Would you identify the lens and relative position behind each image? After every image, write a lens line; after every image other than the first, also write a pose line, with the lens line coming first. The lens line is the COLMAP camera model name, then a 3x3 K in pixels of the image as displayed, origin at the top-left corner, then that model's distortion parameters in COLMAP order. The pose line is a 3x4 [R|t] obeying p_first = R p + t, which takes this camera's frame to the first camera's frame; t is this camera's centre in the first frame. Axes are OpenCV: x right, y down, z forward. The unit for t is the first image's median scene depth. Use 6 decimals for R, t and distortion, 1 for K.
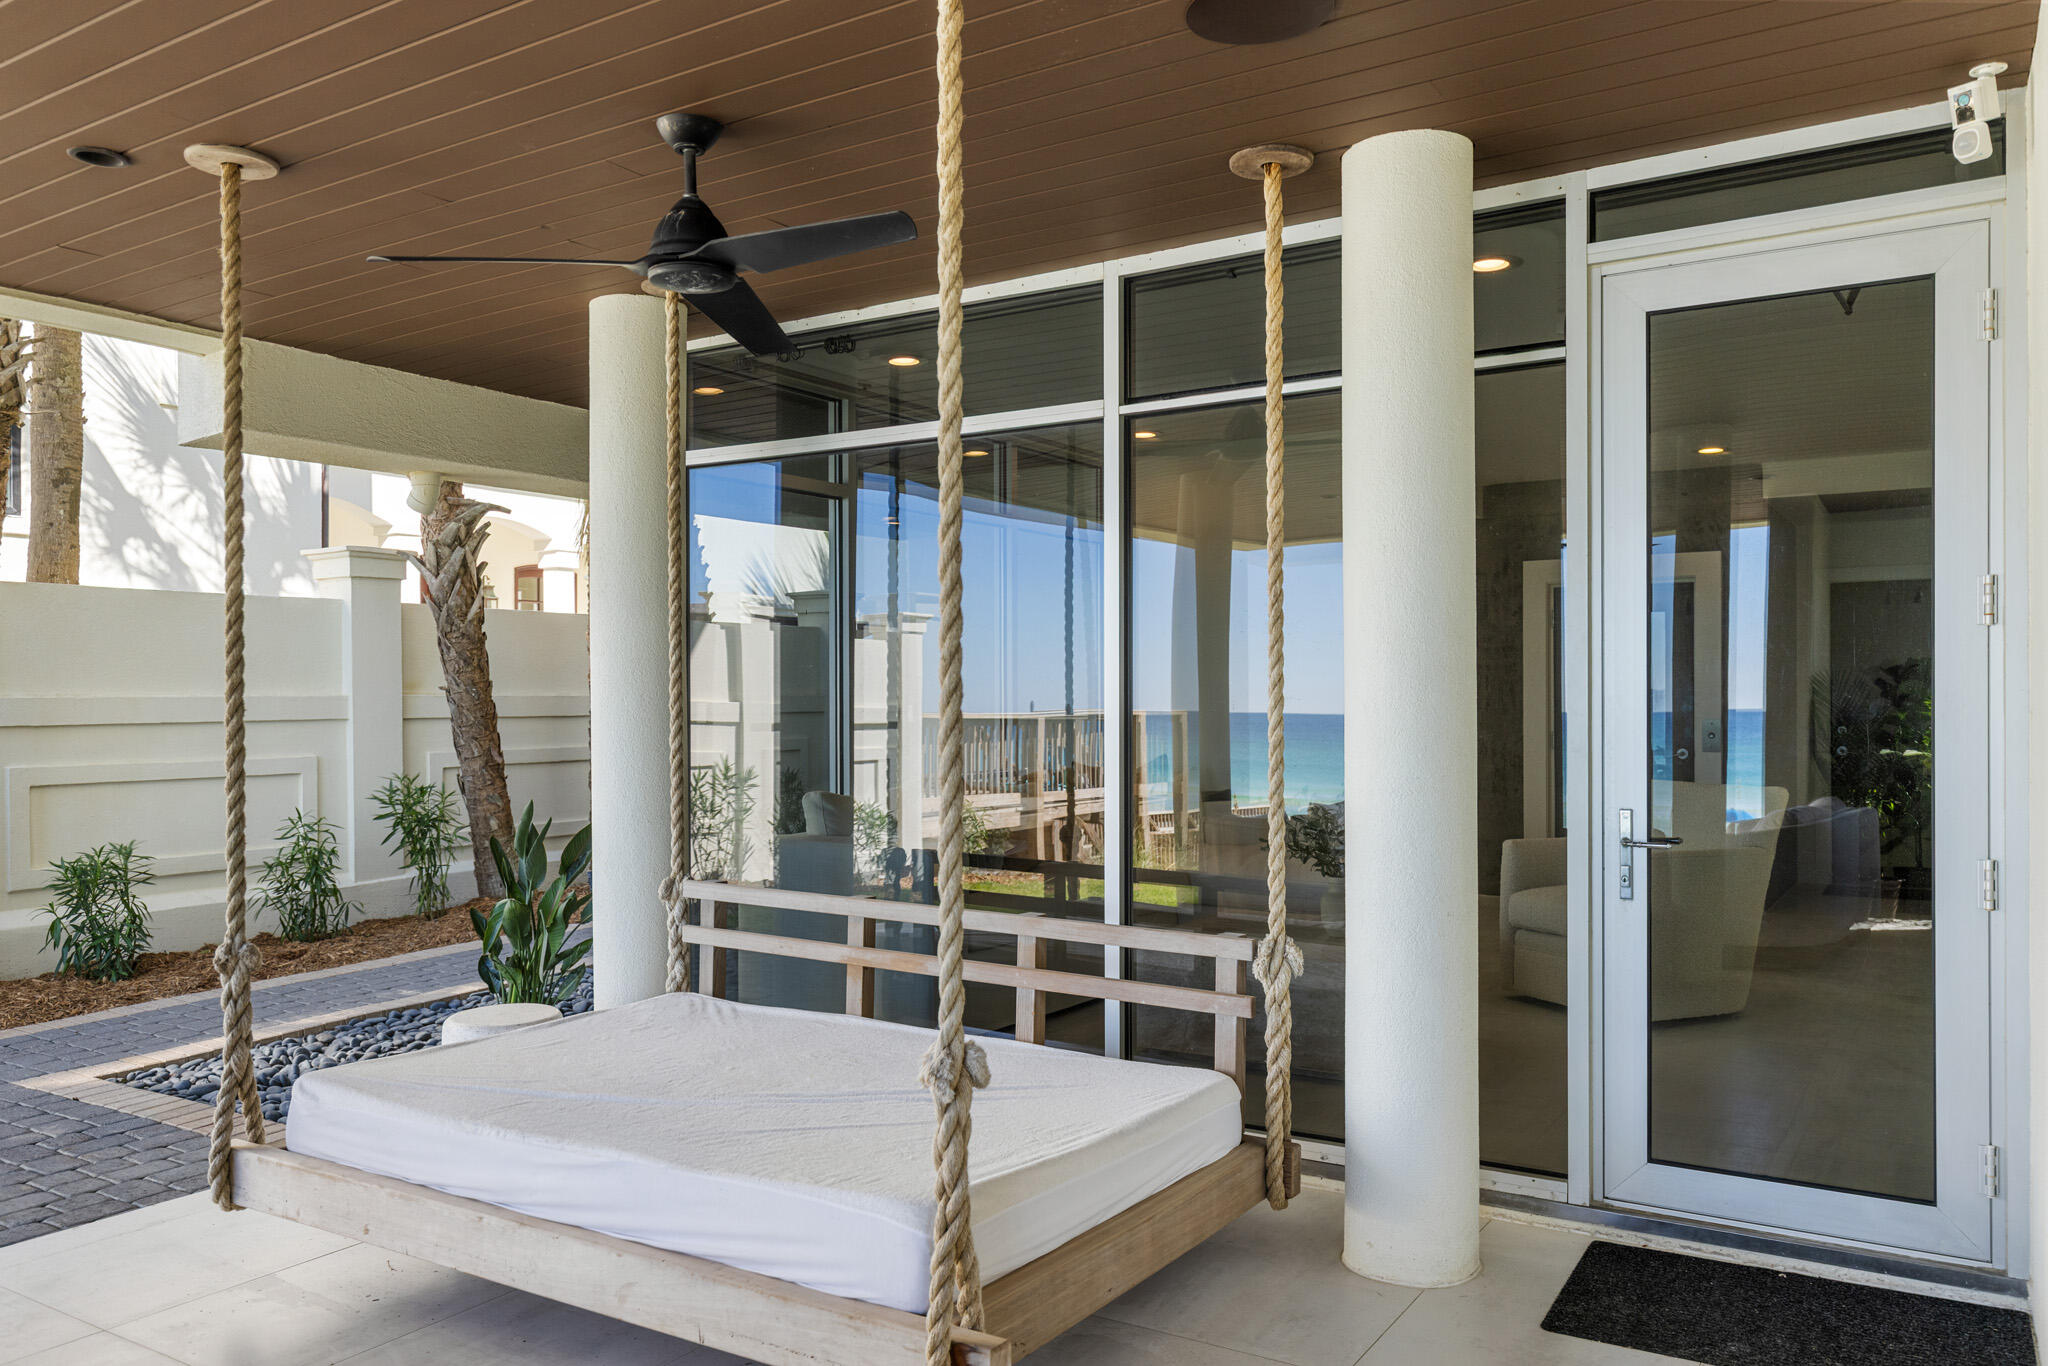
lens RADIAL K [[1513.7, 0, 1025.4], [0, 1513.7, 688.8], [0, 0, 1]] dist [0.000982, -0.000426]
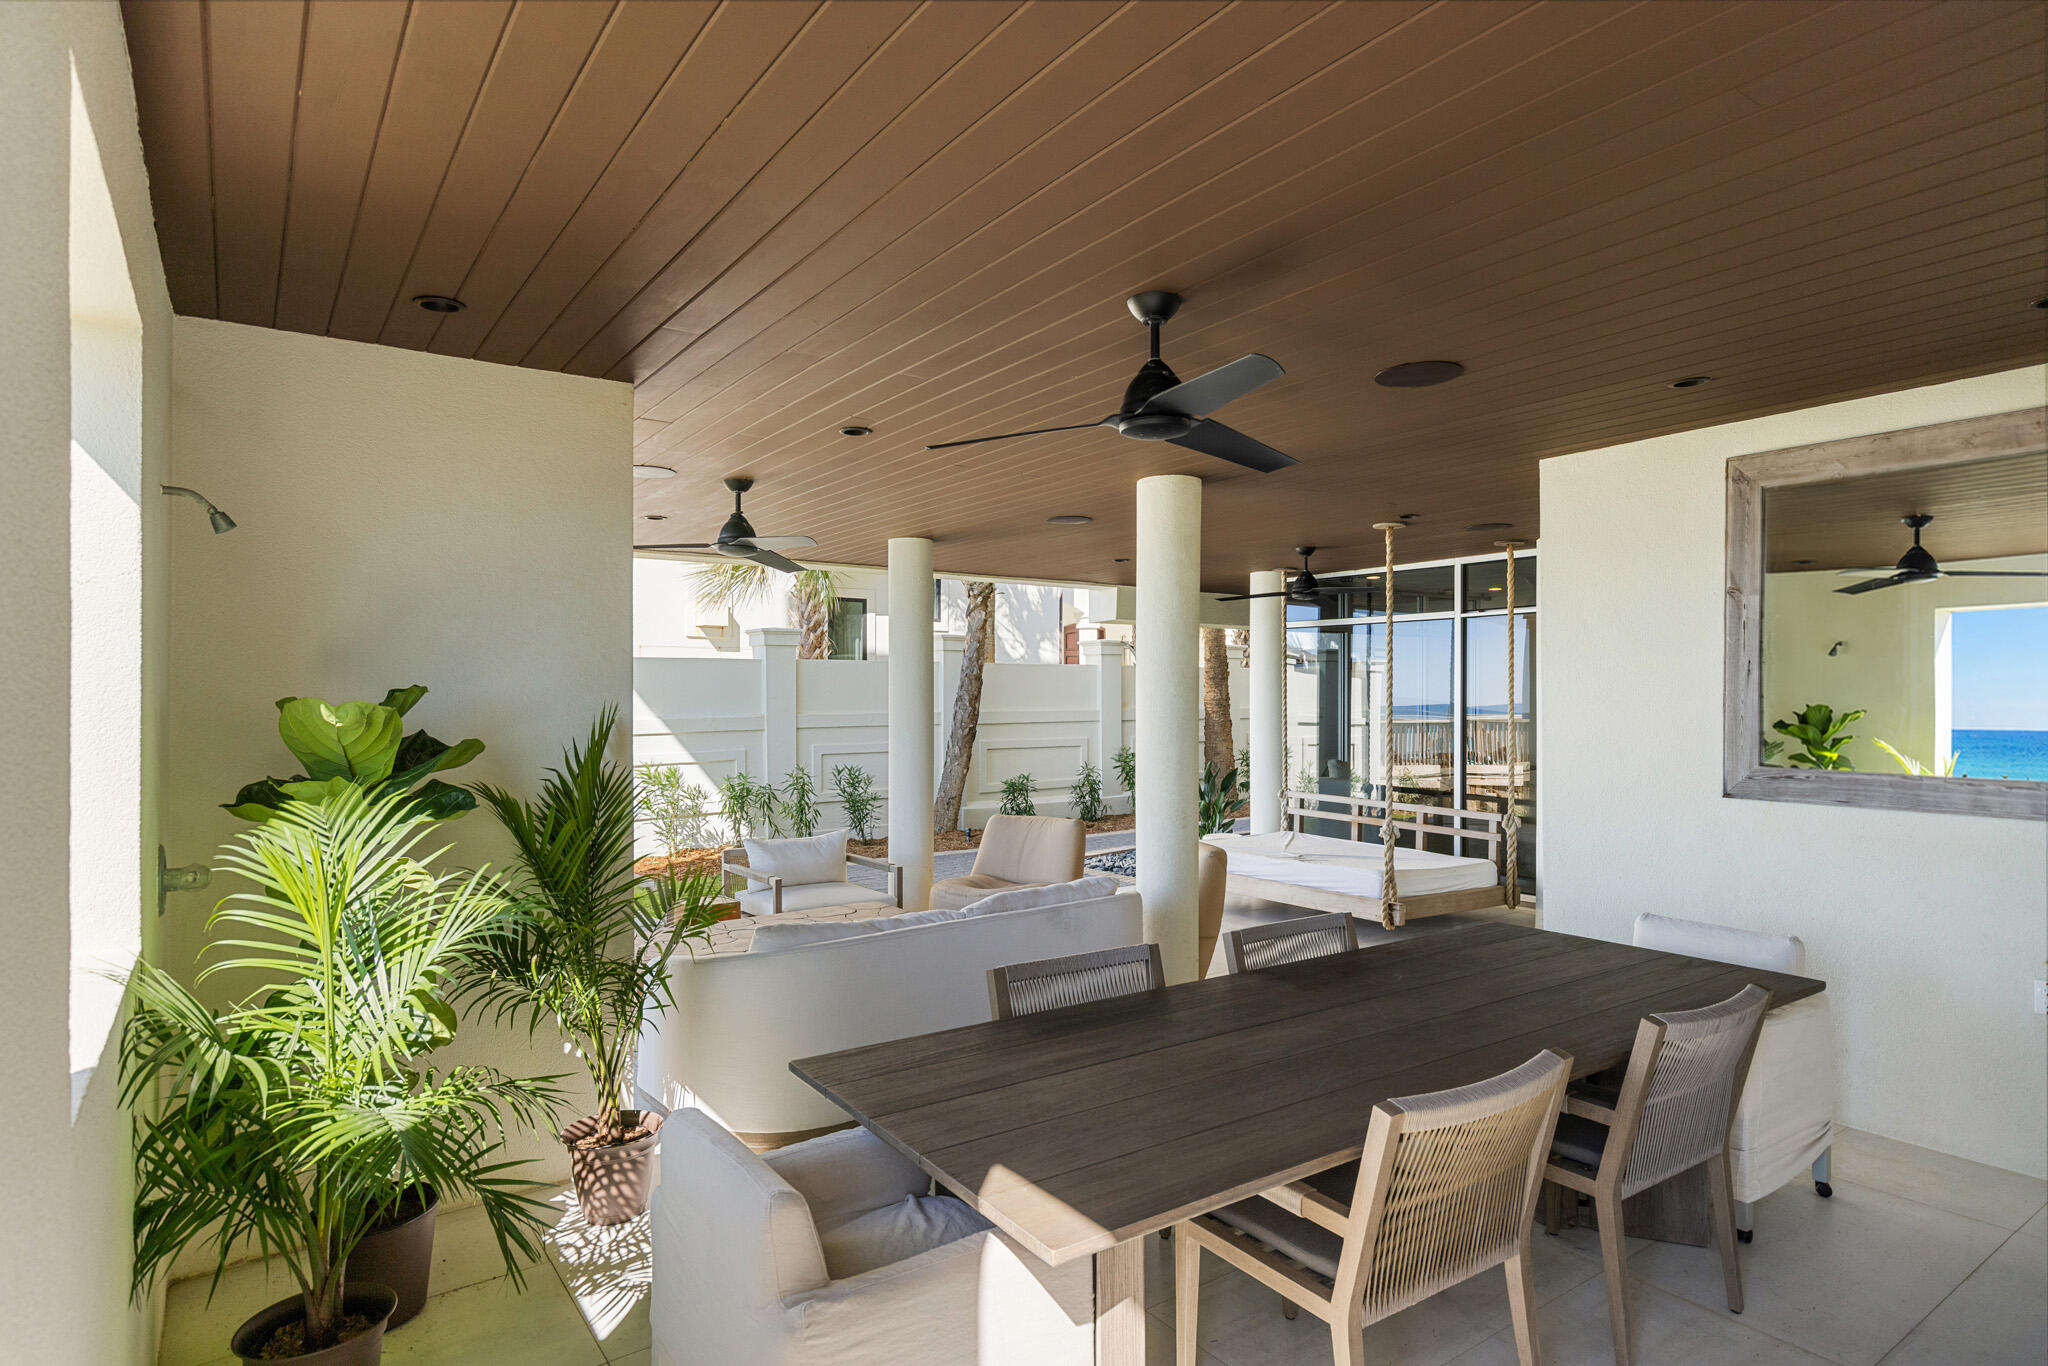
lens RADIAL K [[1110.3, 0, 1019.2], [0, 1110.3, 695.3], [0, 0, 1]] dist [0.003374, 0.000170]
pose [[0.928926, 0.005915, -0.370217, 0.066908], [-0.003407, 0.999967, 0.007427, -0.060368], [0.370249, -0.005637, 0.928916, -1.095480]]
